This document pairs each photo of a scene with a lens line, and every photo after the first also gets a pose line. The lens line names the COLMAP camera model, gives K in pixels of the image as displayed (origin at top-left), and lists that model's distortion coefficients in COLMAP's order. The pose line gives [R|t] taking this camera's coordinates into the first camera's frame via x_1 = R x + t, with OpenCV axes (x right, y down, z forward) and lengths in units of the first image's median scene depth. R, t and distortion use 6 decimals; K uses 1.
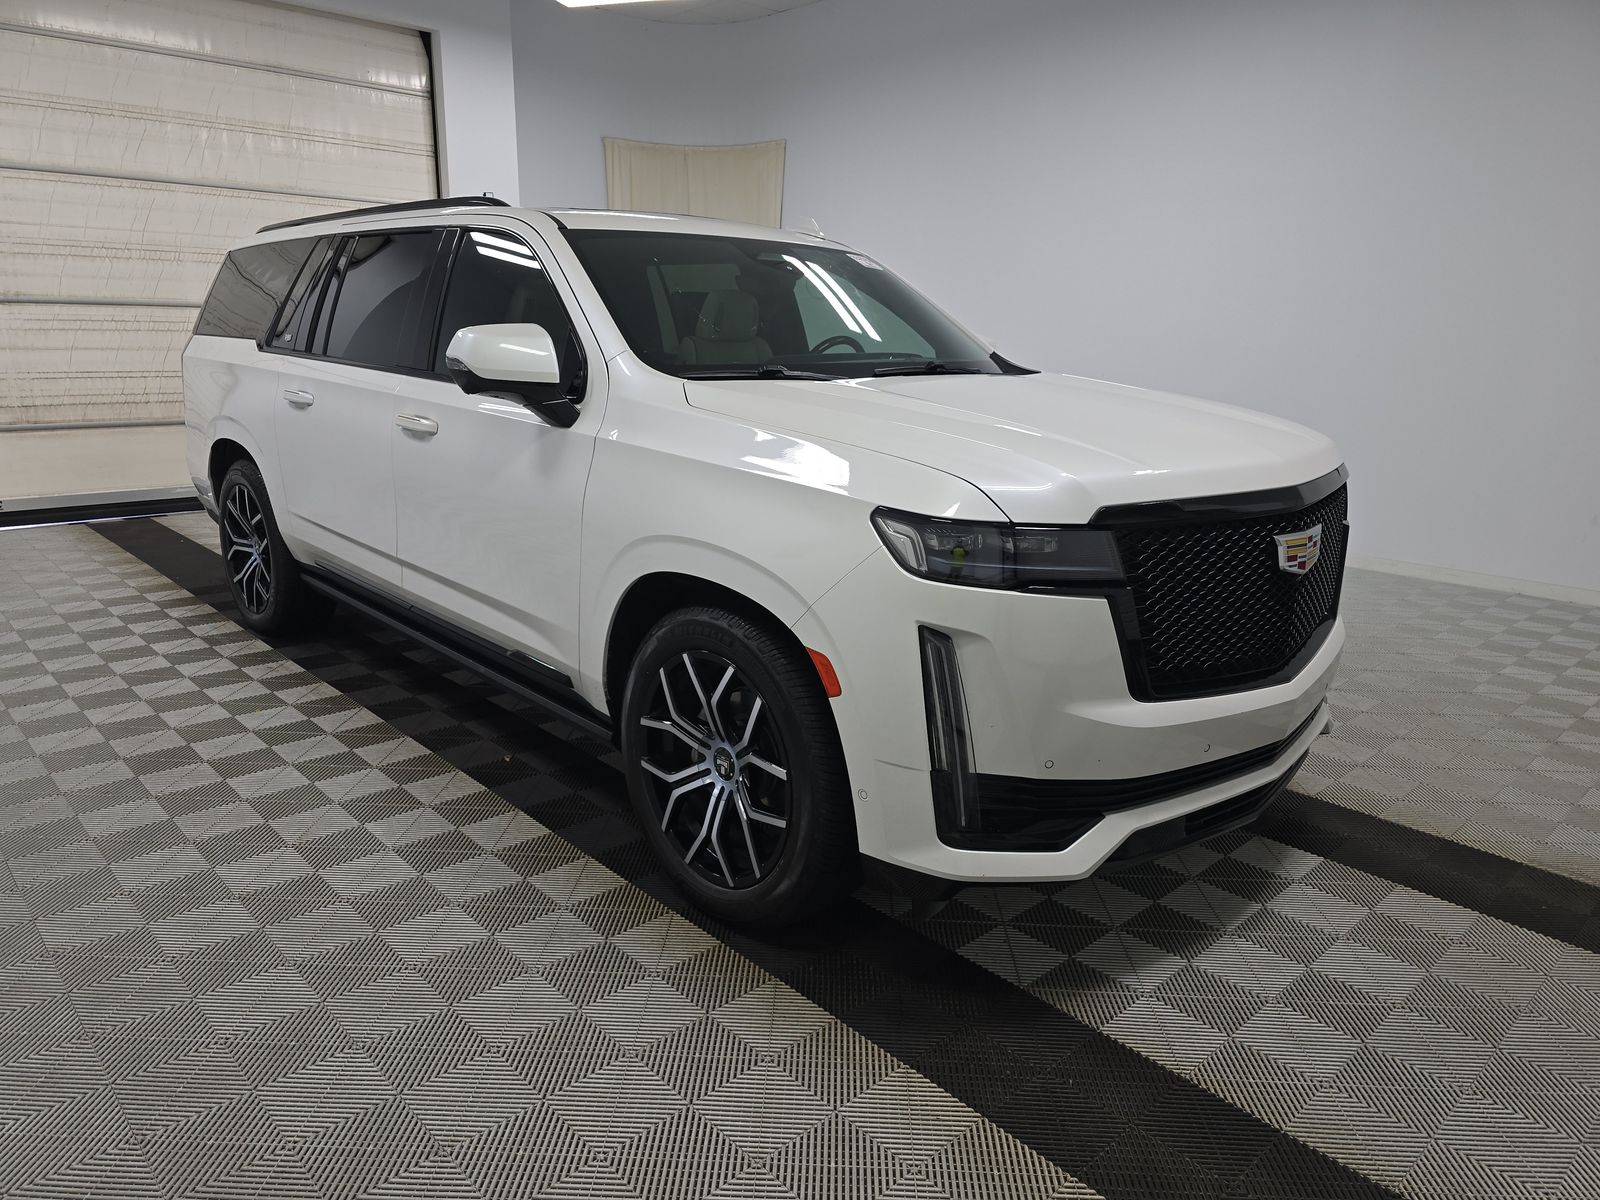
lens RADIAL K [[1117.1, 0, 810.0], [0, 1117.1, 591.5], [0, 0, 1]] dist [0.048393, 0.011355]
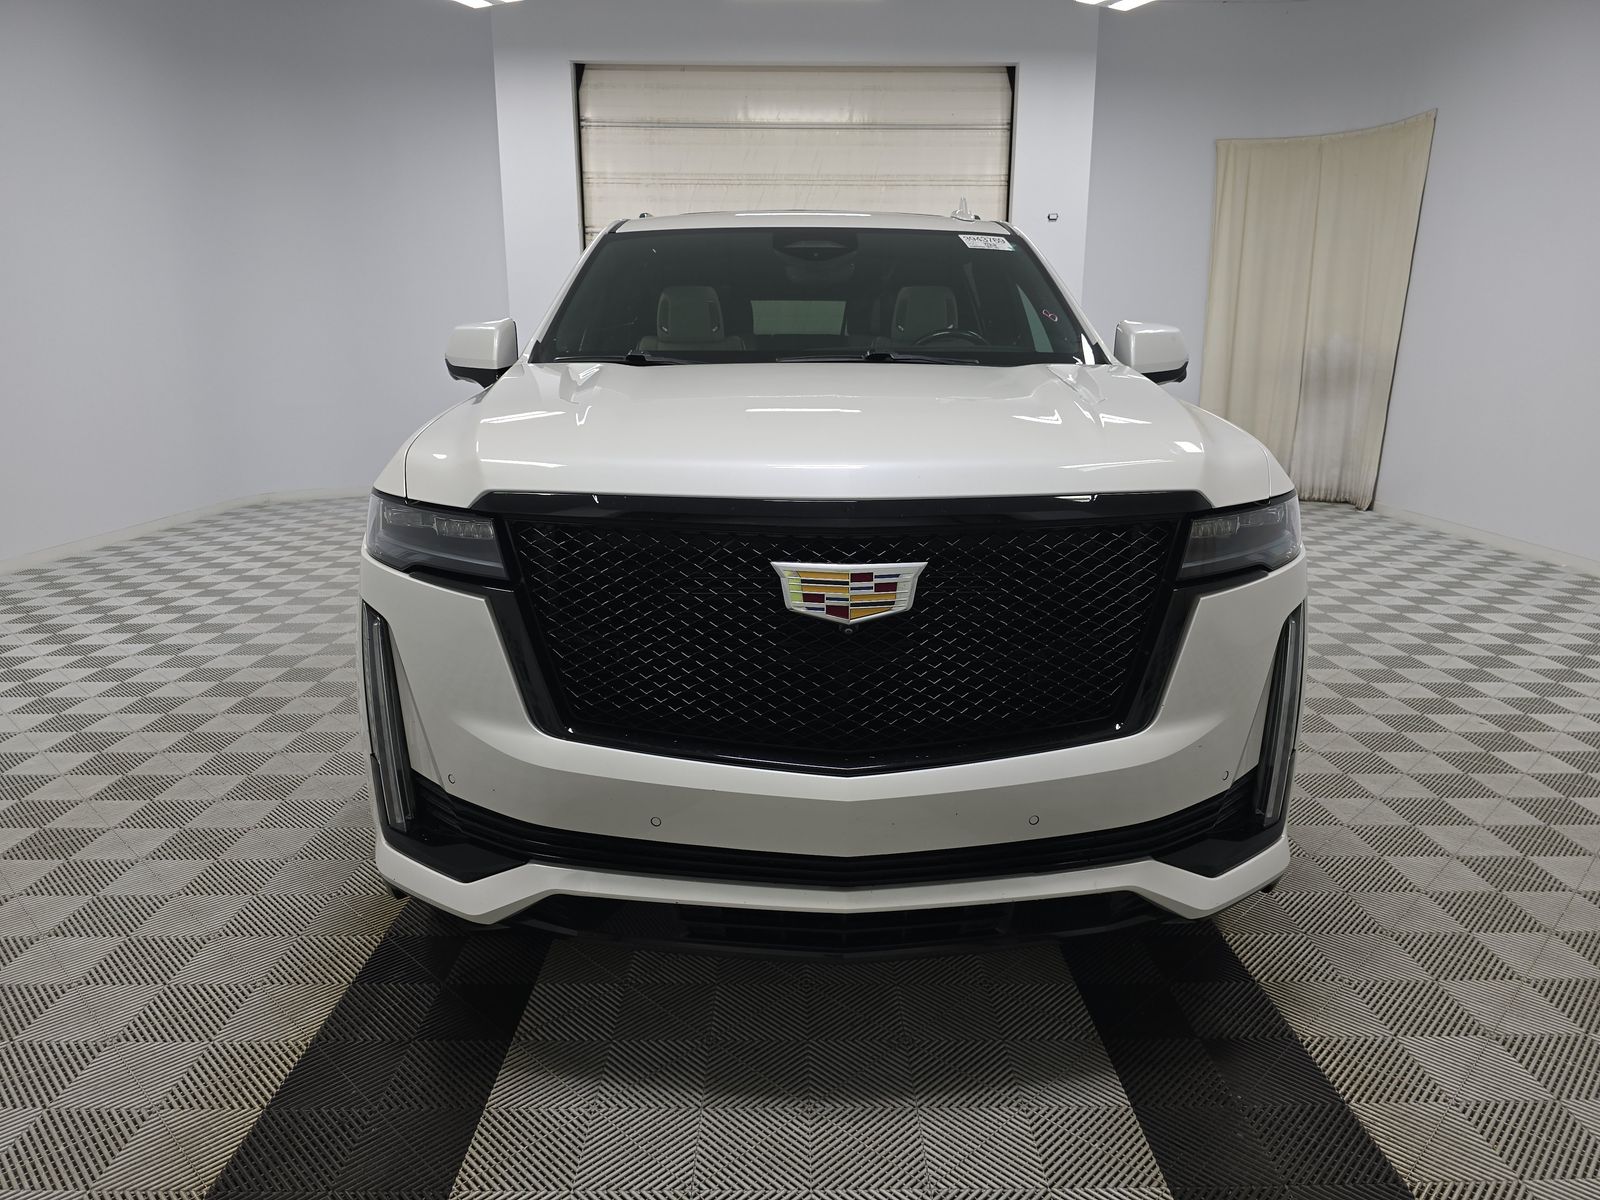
lens RADIAL K [[1117.1, 0, 791.6], [0, 1117.1, 590.3], [0, 0, 1]] dist [0.048393, 0.011355]
pose [[0.743283, 0.129220, -0.656379, 0.291565], [-0.150165, 0.988357, 0.024529, -0.016371], [0.651906, 0.080333, 0.754033, 0.148569]]
